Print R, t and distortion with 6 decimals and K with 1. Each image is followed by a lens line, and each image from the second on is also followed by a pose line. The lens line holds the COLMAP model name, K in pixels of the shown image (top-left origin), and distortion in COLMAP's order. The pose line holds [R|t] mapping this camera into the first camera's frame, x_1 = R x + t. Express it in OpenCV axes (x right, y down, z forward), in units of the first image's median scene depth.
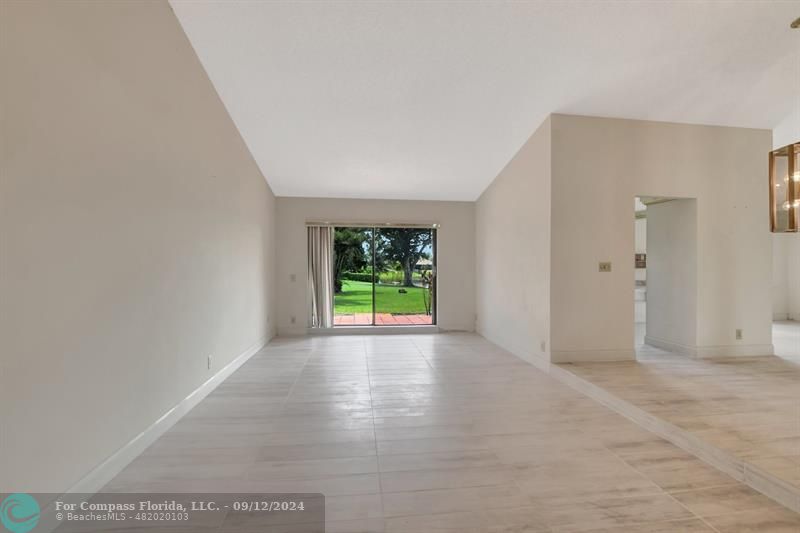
lens RADIAL K [[355.9, 0, 400.0], [0, 355.9, 266.5], [0, 0, 1]] dist [-0.015909, 0.000298]
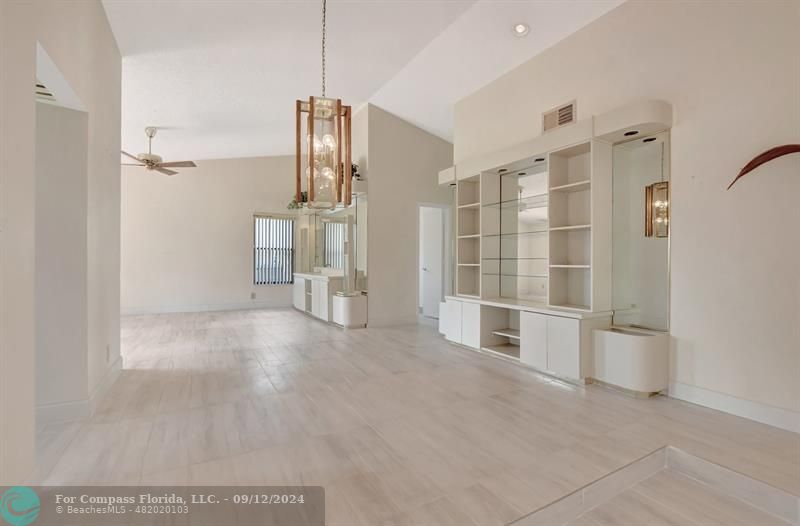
lens RADIAL K [[360.7, 0, 383.2], [0, 360.7, 263.3], [0, 0, 1]] dist [-0.022056, -0.000159]
pose [[-0.376221, -0.013472, 0.926432, 0.275331], [-0.015764, 0.999843, 0.008138, 0.027850], [-0.926396, -0.011543, -0.376375, 1.169880]]
